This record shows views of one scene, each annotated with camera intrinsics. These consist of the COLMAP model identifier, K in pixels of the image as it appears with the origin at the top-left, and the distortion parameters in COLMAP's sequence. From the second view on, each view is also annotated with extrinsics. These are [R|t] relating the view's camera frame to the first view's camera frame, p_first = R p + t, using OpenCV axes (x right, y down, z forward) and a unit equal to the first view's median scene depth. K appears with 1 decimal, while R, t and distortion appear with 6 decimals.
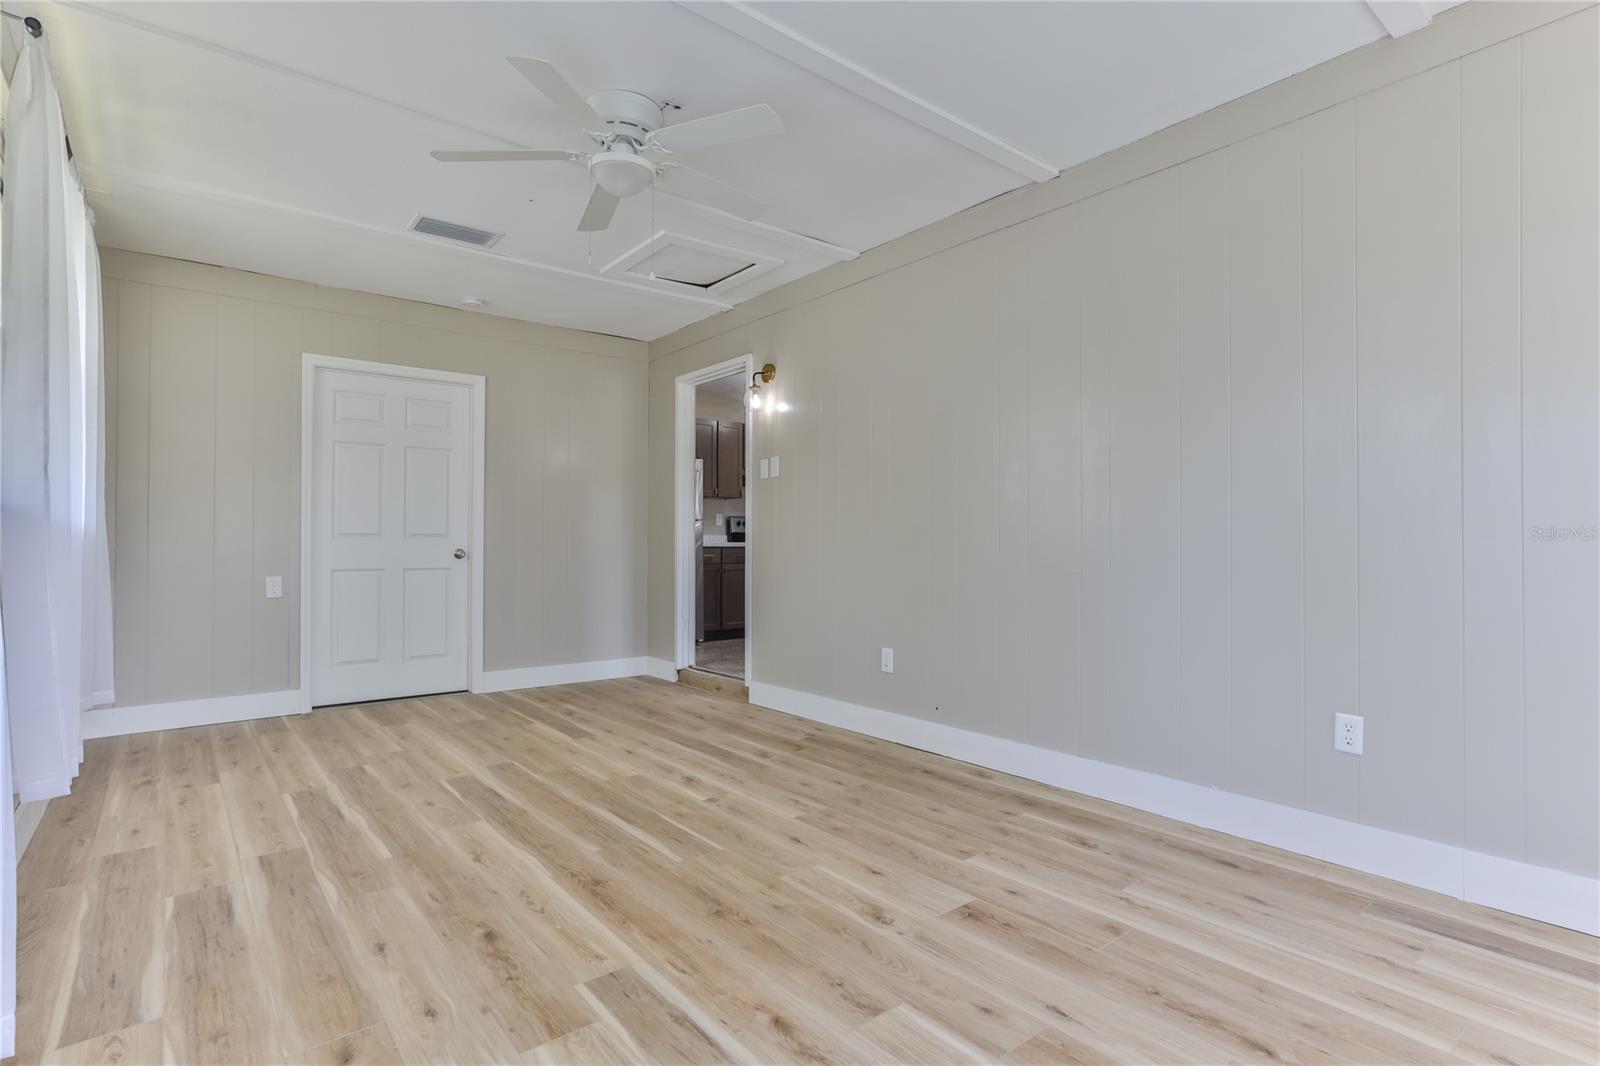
lens RADIAL K [[786.0, 0, 812.2], [0, 786.0, 526.9], [0, 0, 1]] dist [-0.034726, 0.025329]
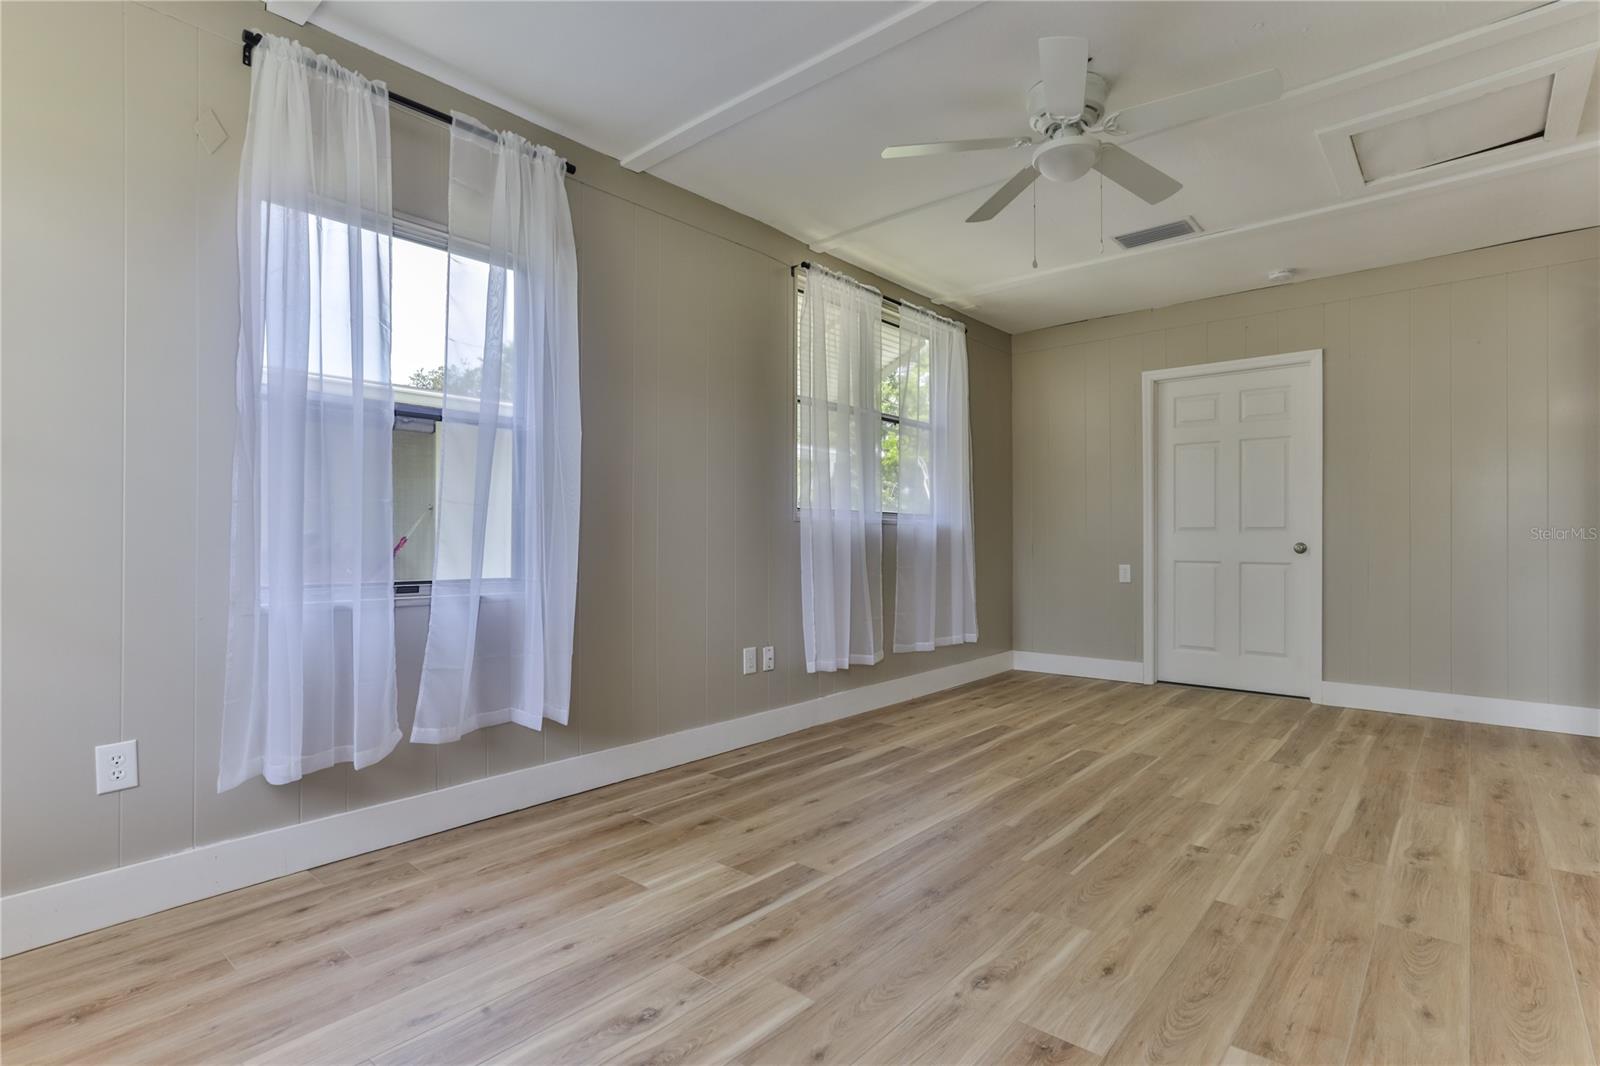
lens RADIAL K [[786.0, 0, 807.2], [0, 786.0, 531.2], [0, 0, 1]] dist [-0.034726, 0.025329]
pose [[0.170576, -0.009238, -0.985301, 0.589227], [0.022398, 0.999734, -0.005496, 0.011415], [0.985090, -0.021131, 0.170738, 0.449564]]
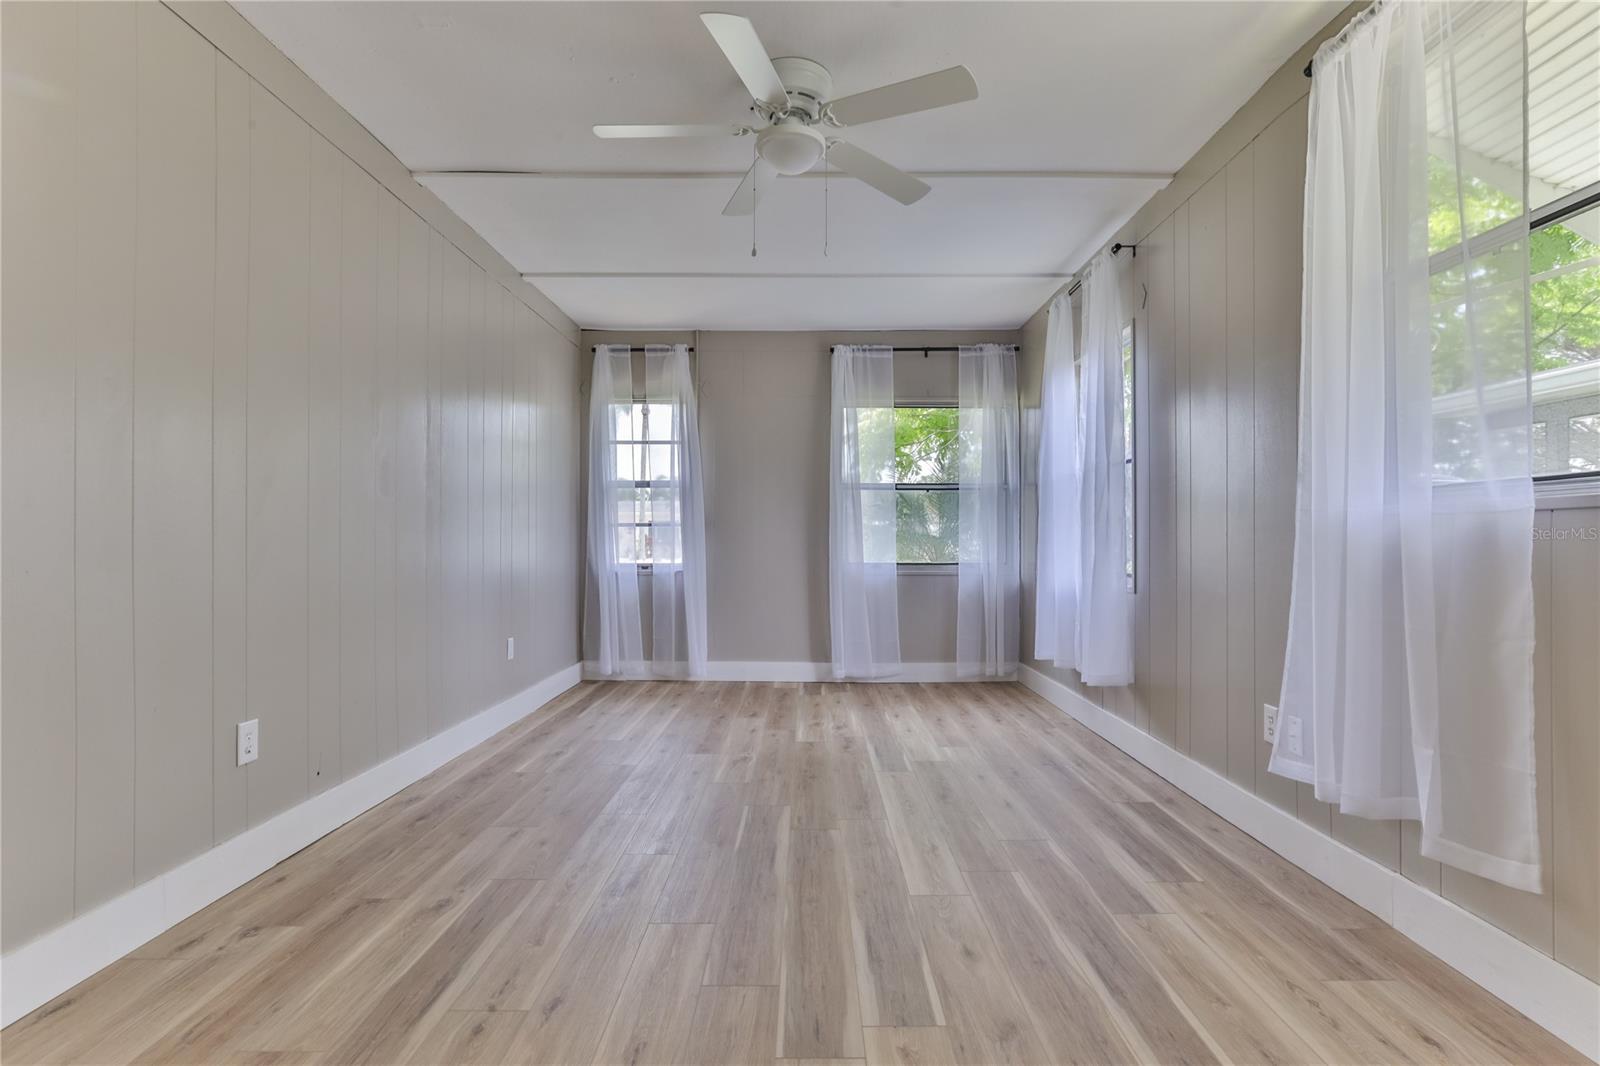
lens RADIAL K [[786.0, 0, 811.4], [0, 786.0, 540.9], [0, 0, 1]] dist [-0.034726, 0.025329]
pose [[-0.772705, 0.000286, 0.634765, -0.758320], [-0.015043, 0.999711, -0.018762, 0.030364], [-0.634587, -0.024046, -0.772477, 1.506251]]
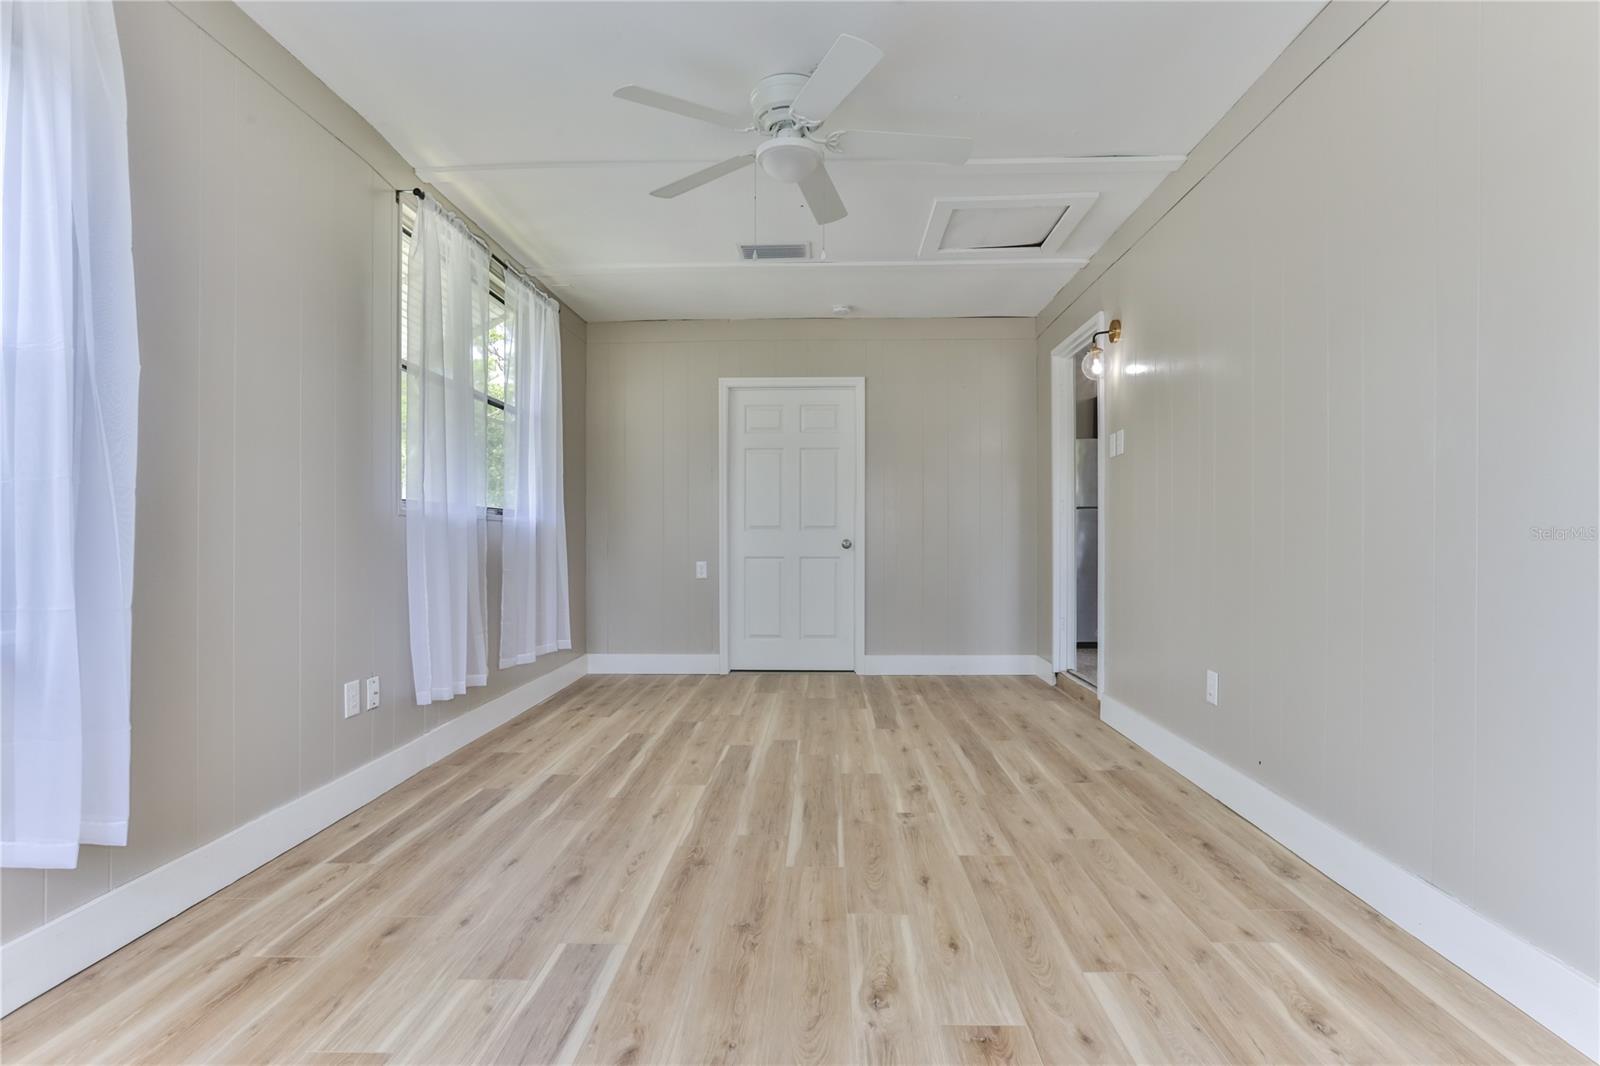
lens RADIAL K [[786.0, 0, 809.5], [0, 786.0, 529.1], [0, 0, 1]] dist [-0.034726, 0.025329]
pose [[0.755707, -0.006685, -0.654875, 0.374443], [0.016414, 0.999827, 0.008735, 0.005955], [0.654704, -0.017350, 0.755687, 0.235025]]
